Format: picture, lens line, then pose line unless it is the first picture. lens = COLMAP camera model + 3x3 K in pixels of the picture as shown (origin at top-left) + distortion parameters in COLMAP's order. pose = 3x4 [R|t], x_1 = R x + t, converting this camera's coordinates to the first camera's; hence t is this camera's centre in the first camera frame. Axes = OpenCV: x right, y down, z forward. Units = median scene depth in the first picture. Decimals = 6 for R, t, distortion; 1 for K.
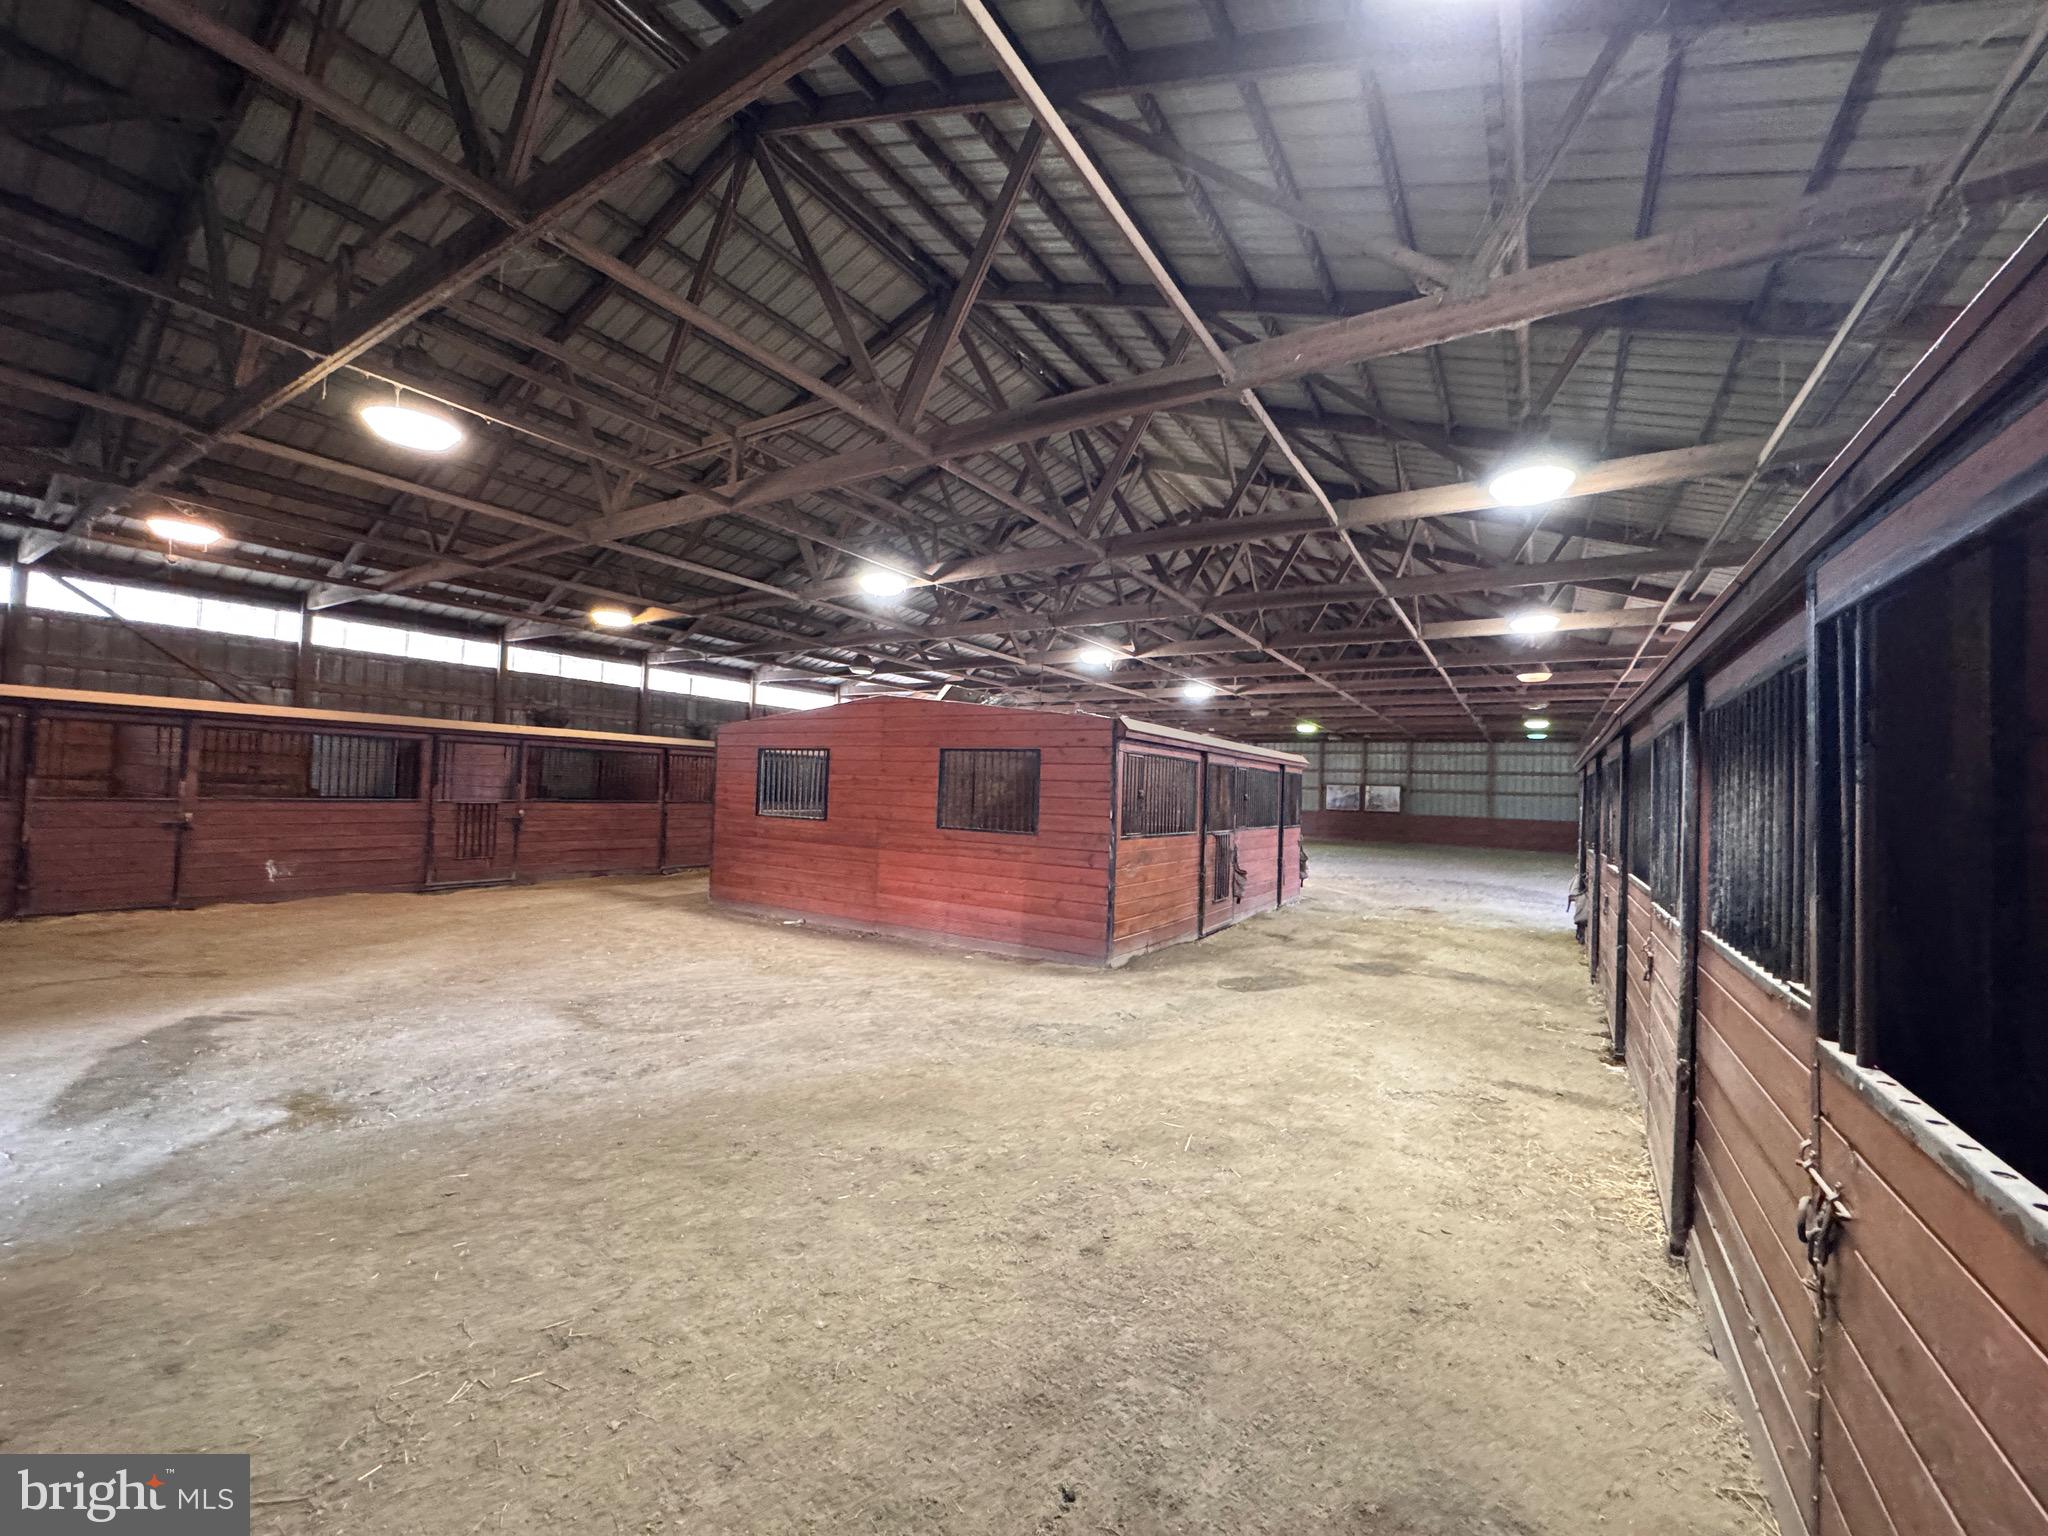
lens RADIAL K [[814.0, 0, 1024.0], [0, 814.0, 768.0], [0, 0, 1]] dist [-0.003239, 0.000328]
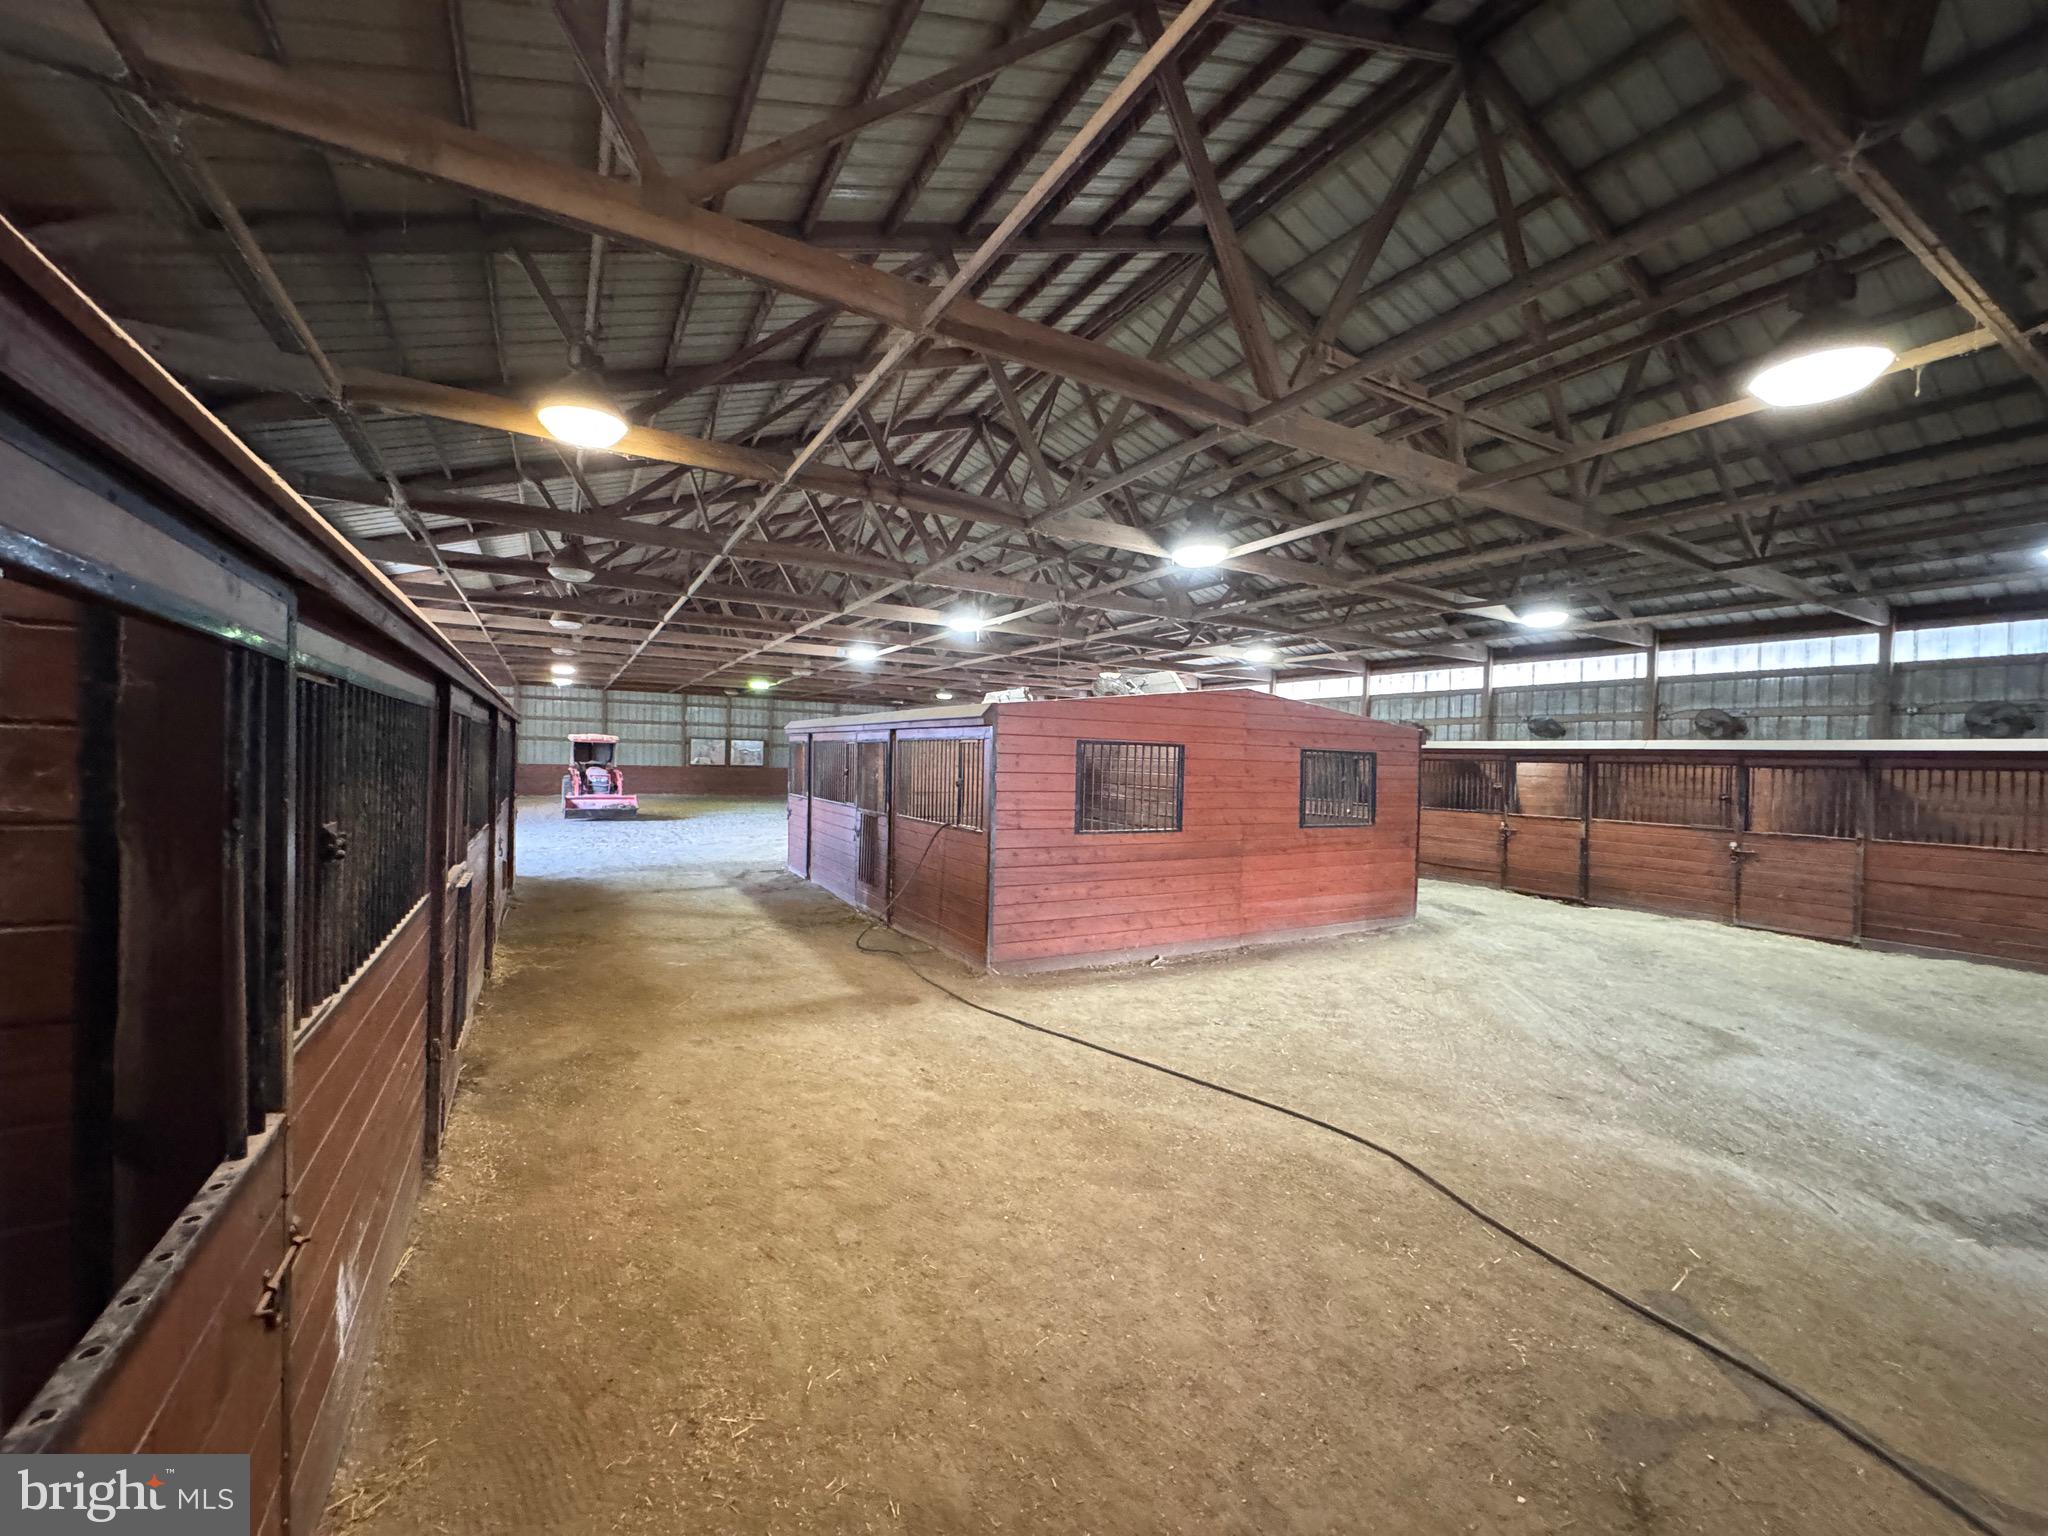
lens RADIAL K [[814.0, 0, 1024.0], [0, 814.0, 768.0], [0, 0, 1]] dist [-0.003239, 0.000328]
pose [[0.463119, -0.031788, 0.885726, -0.825779], [-0.035716, 0.997875, 0.054488, -0.031445], [-0.885576, -0.056869, 0.461000, 0.596216]]
